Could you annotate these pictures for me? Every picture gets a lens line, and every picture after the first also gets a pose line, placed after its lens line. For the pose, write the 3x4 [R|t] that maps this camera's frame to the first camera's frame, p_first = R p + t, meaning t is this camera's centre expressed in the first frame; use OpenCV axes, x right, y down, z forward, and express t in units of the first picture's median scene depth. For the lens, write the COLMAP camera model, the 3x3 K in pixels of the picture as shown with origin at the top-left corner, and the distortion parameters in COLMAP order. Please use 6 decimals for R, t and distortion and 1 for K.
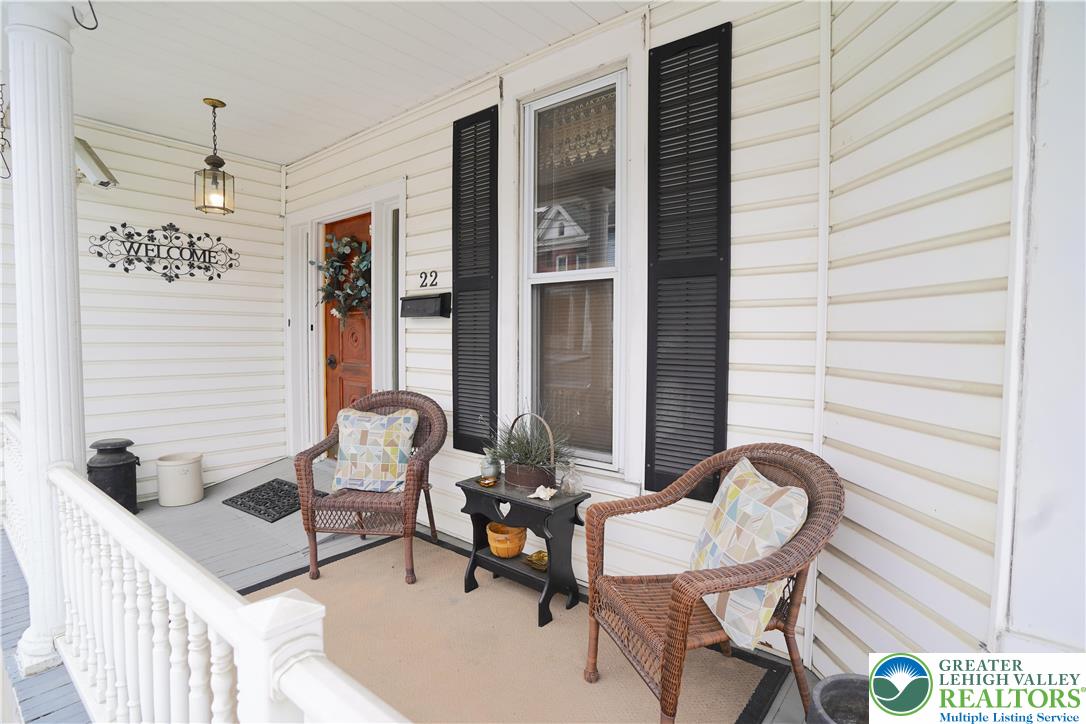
lens RADIAL K [[531.6, 0, 543.0], [0, 531.6, 362.0], [0, 0, 1]] dist [-0.084040, 0.043637]
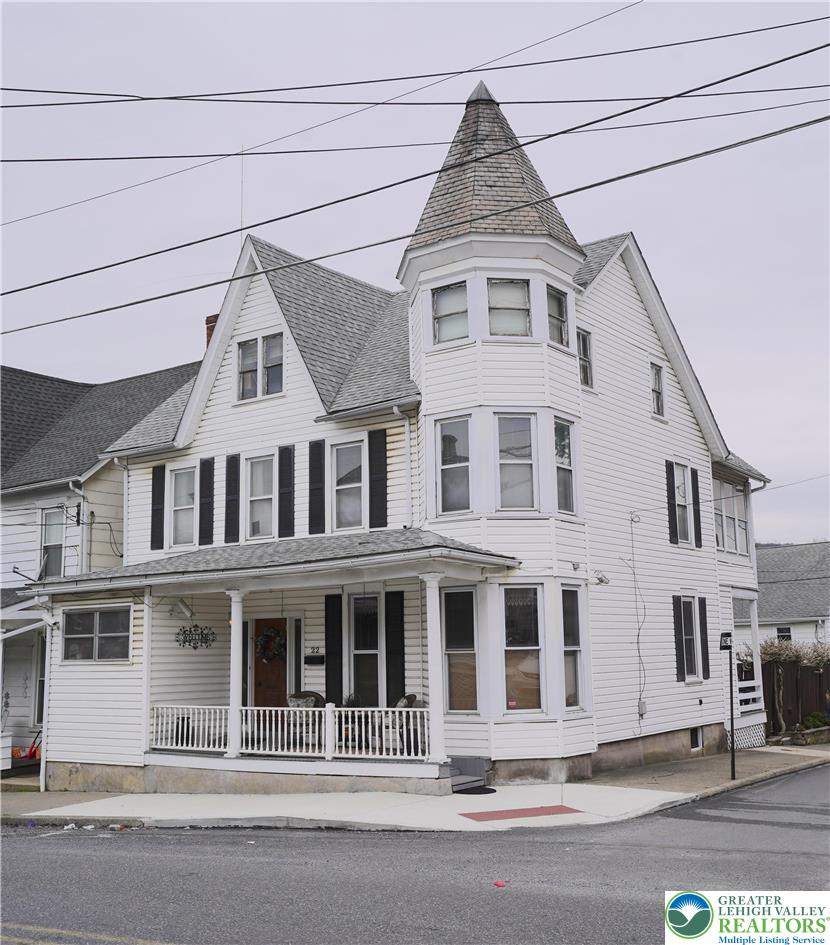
lens RADIAL K [[1106.5, 0, 415.0], [0, 1106.5, 472.5], [0, 0, 1]] dist [-0.005473, -0.006688]
pose [[0.997233, -0.013700, 0.073067, -0.111088], [0.028547, 0.978088, -0.206223, 0.147095], [-0.068641, 0.207739, 0.975773, -5.023725]]
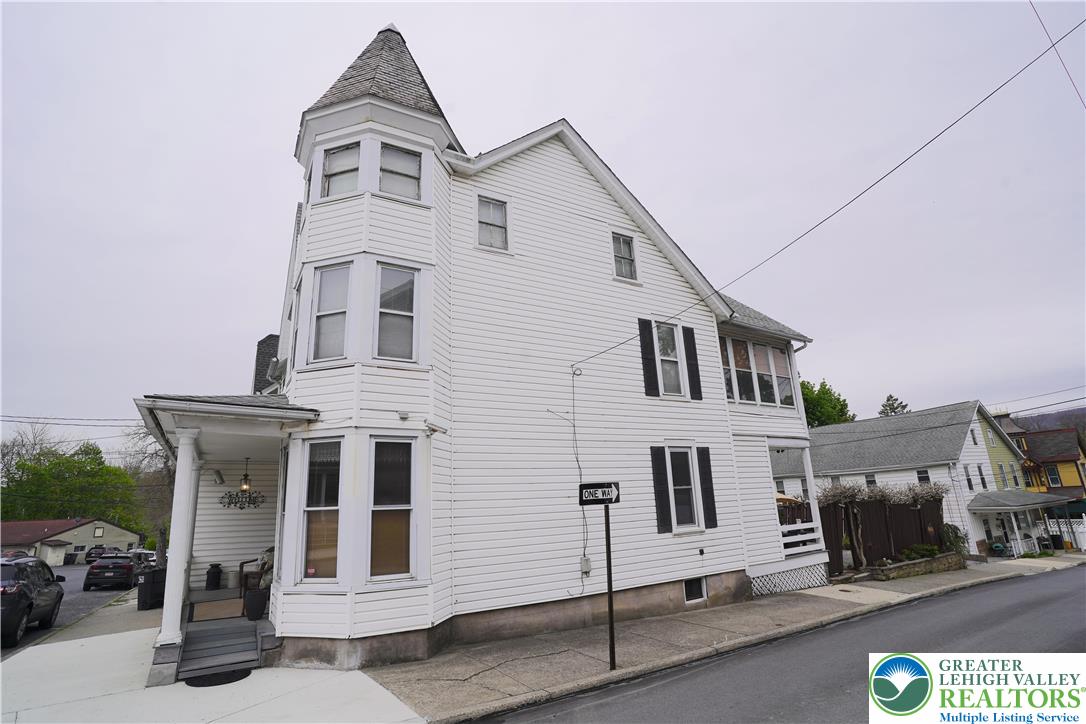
lens RADIAL K [[531.6, 0, 543.0], [0, 531.6, 362.0], [0, 0, 1]] dist [-0.084040, 0.043637]
pose [[0.941916, -0.134399, -0.307785, 2.413184], [0.034779, 0.950544, -0.308637, 0.021703], [0.334043, 0.280005, 0.900007, -1.670007]]
